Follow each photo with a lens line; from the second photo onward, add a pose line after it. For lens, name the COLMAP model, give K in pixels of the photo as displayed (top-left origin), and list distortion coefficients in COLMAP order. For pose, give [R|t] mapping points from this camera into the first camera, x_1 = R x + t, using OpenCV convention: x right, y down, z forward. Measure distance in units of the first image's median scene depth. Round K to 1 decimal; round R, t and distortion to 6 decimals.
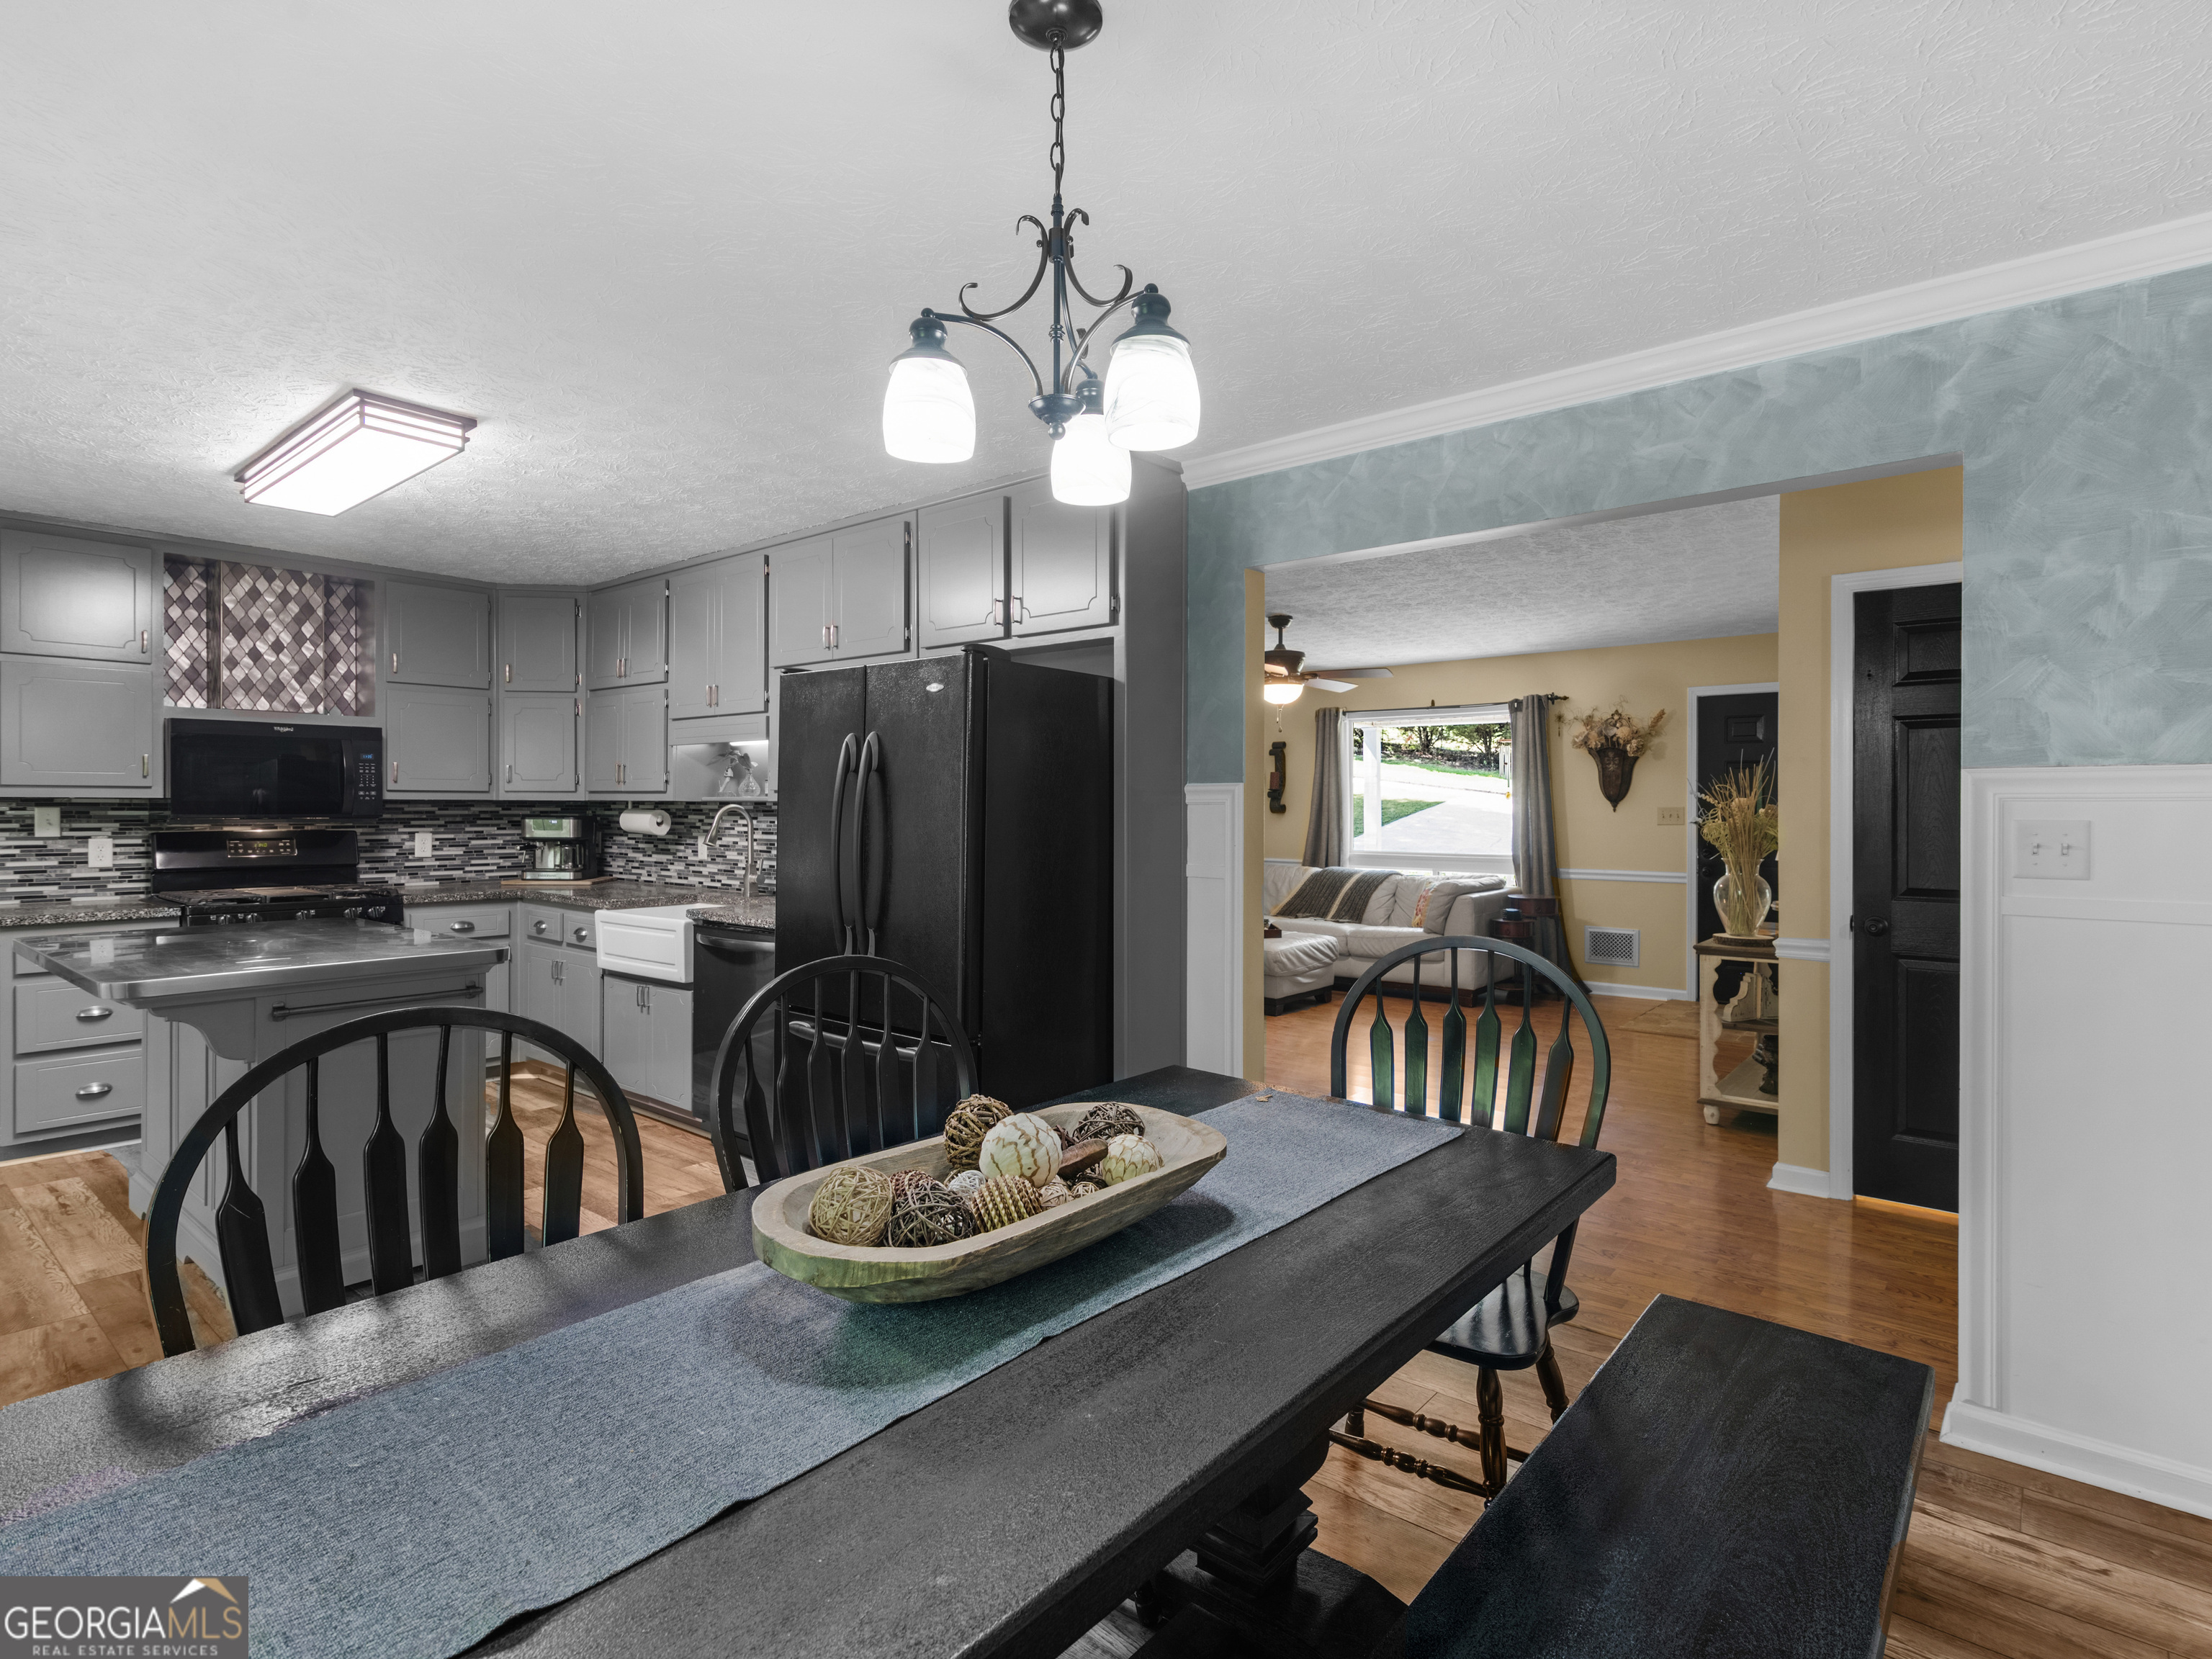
lens RADIAL K [[1133.1, 0, 1123.9], [0, 1133.1, 821.1], [0, 0, 1]] dist [0.003914, 0.001141]
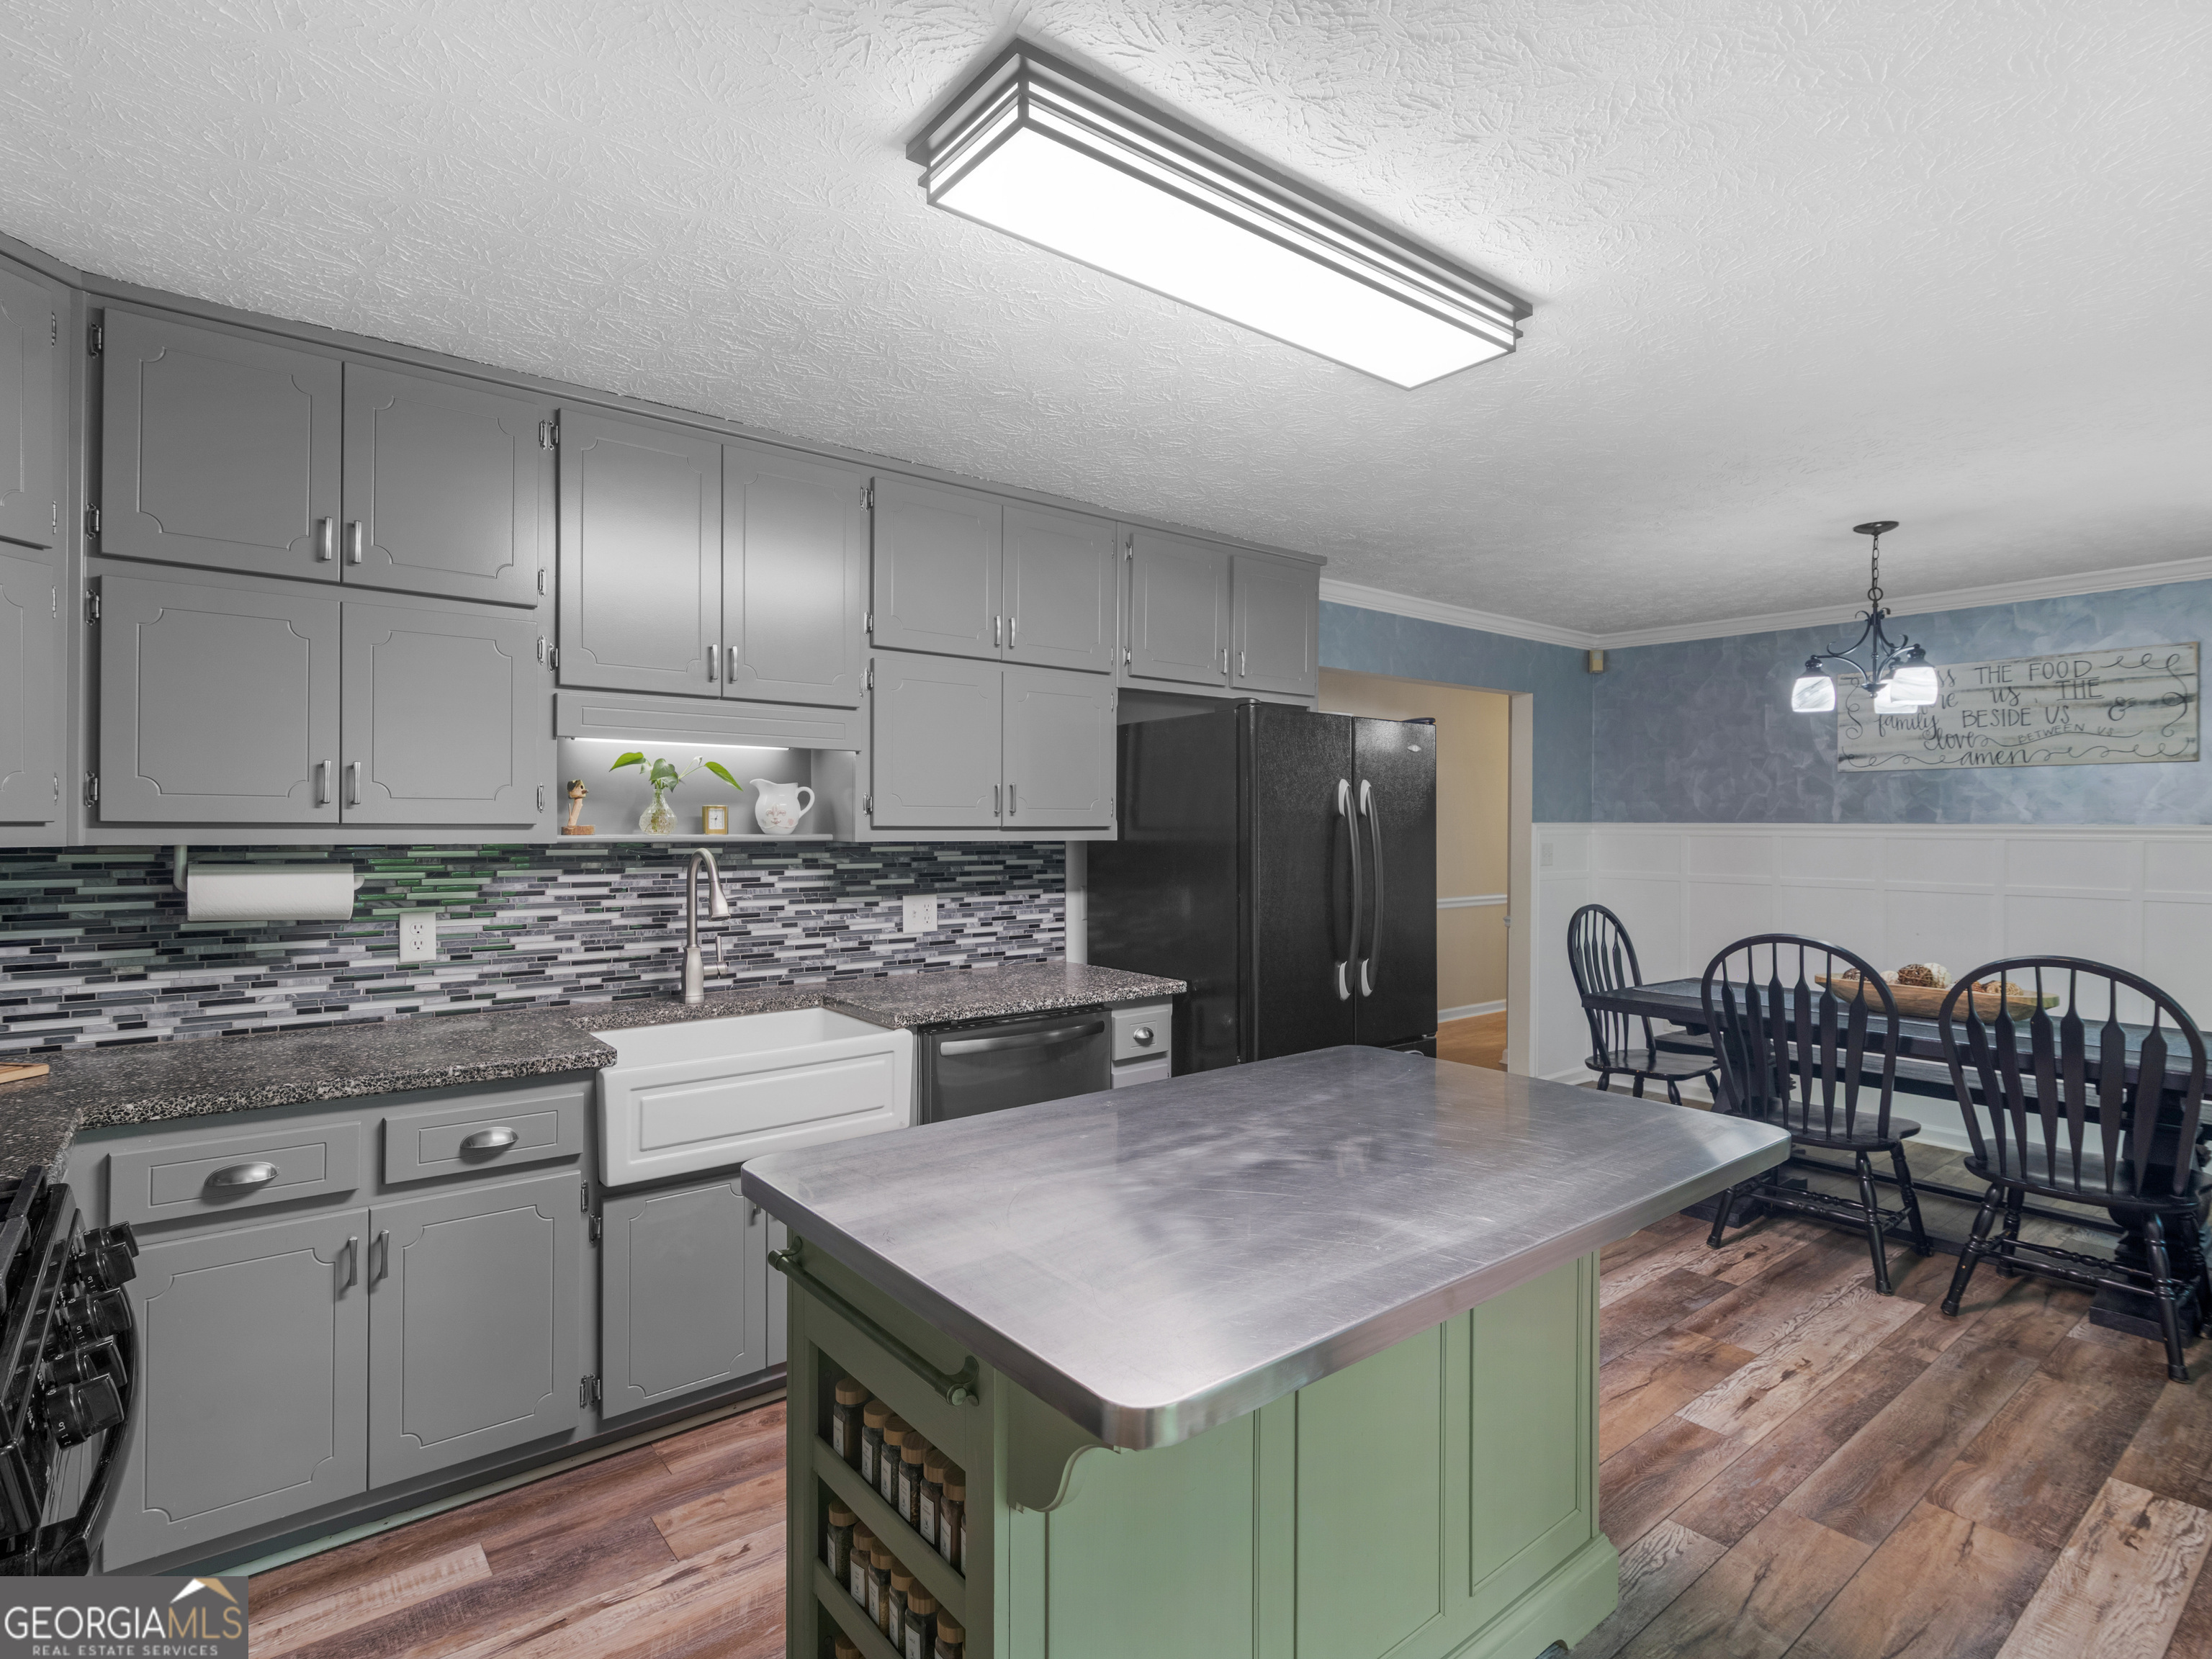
lens RADIAL K [[1133.1, 0, 1102.2], [0, 1133.1, 836.4], [0, 0, 1]] dist [0.003914, 0.001141]
pose [[0.196115, -0.015389, 0.980460, -0.885090], [0.006316, 0.999876, 0.014431, -0.028248], [-0.980561, 0.003362, 0.196187, 0.680812]]
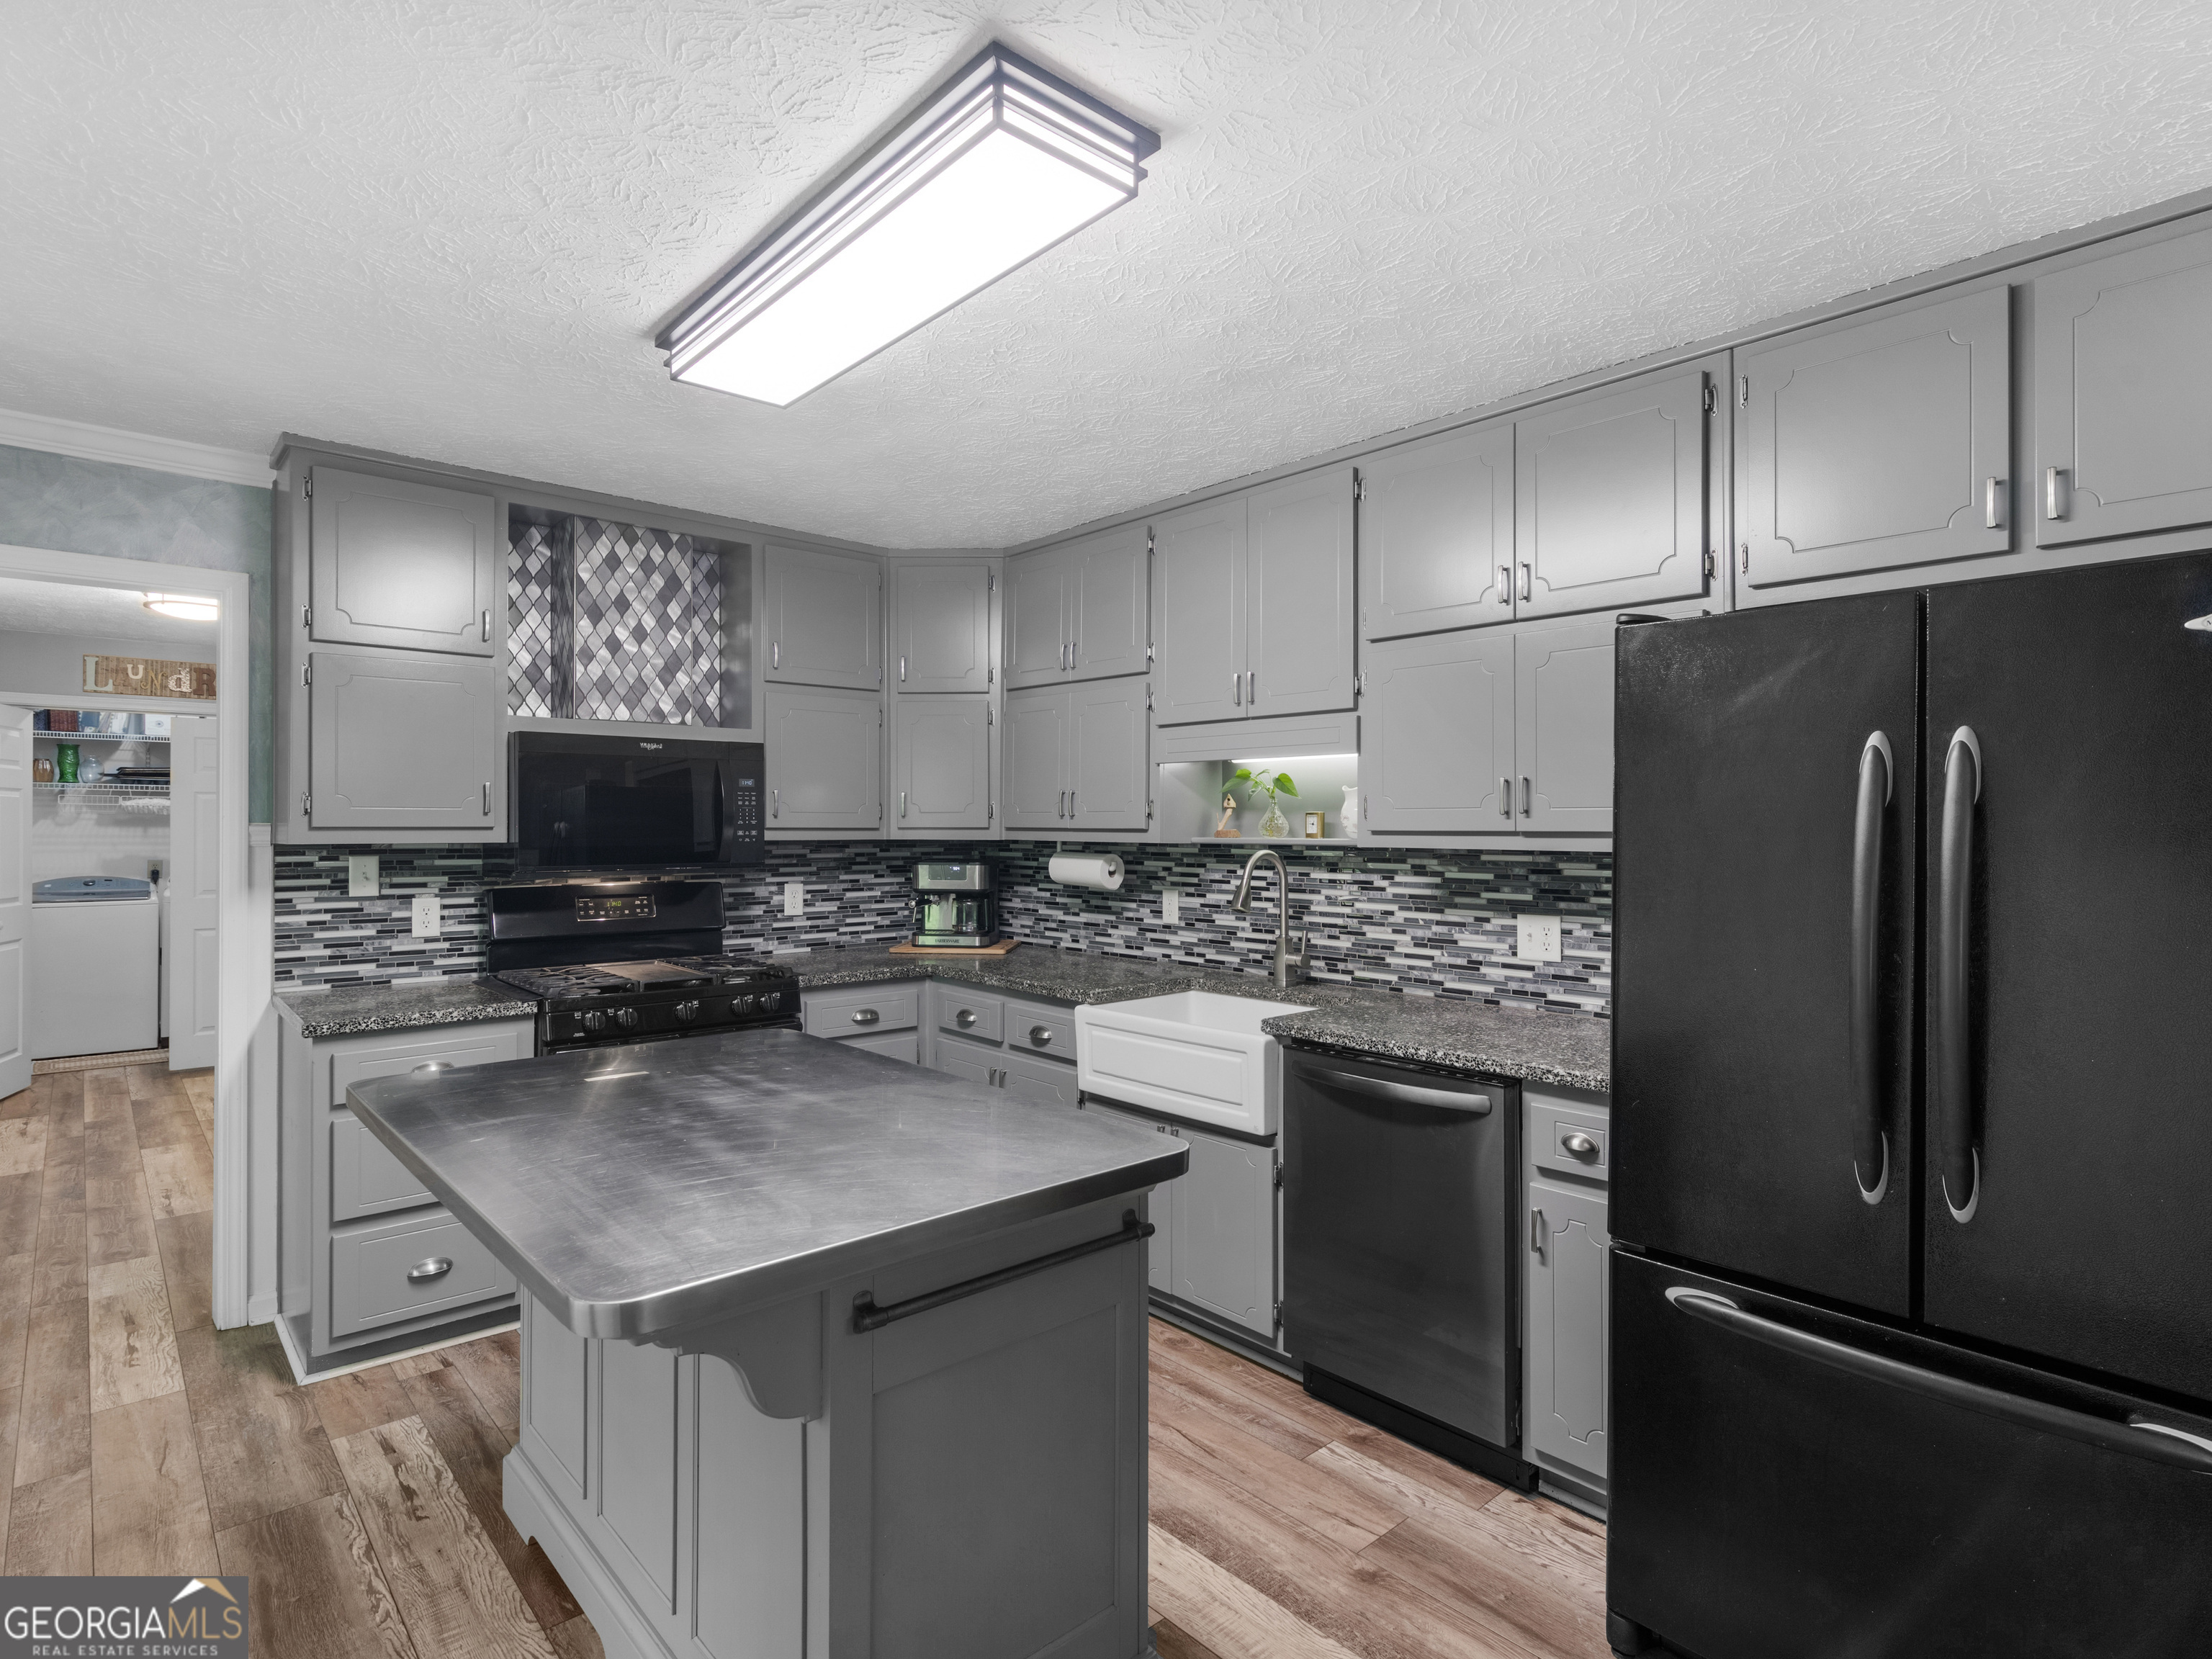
lens RADIAL K [[1133.1, 0, 1113.9], [0, 1133.1, 833.4], [0, 0, 1]] dist [0.003914, 0.001141]
pose [[0.990566, -0.000915, -0.137034, -0.343655], [0.000017, 0.999979, -0.006551, -0.020166], [0.137037, 0.006487, 0.990545, 0.320464]]
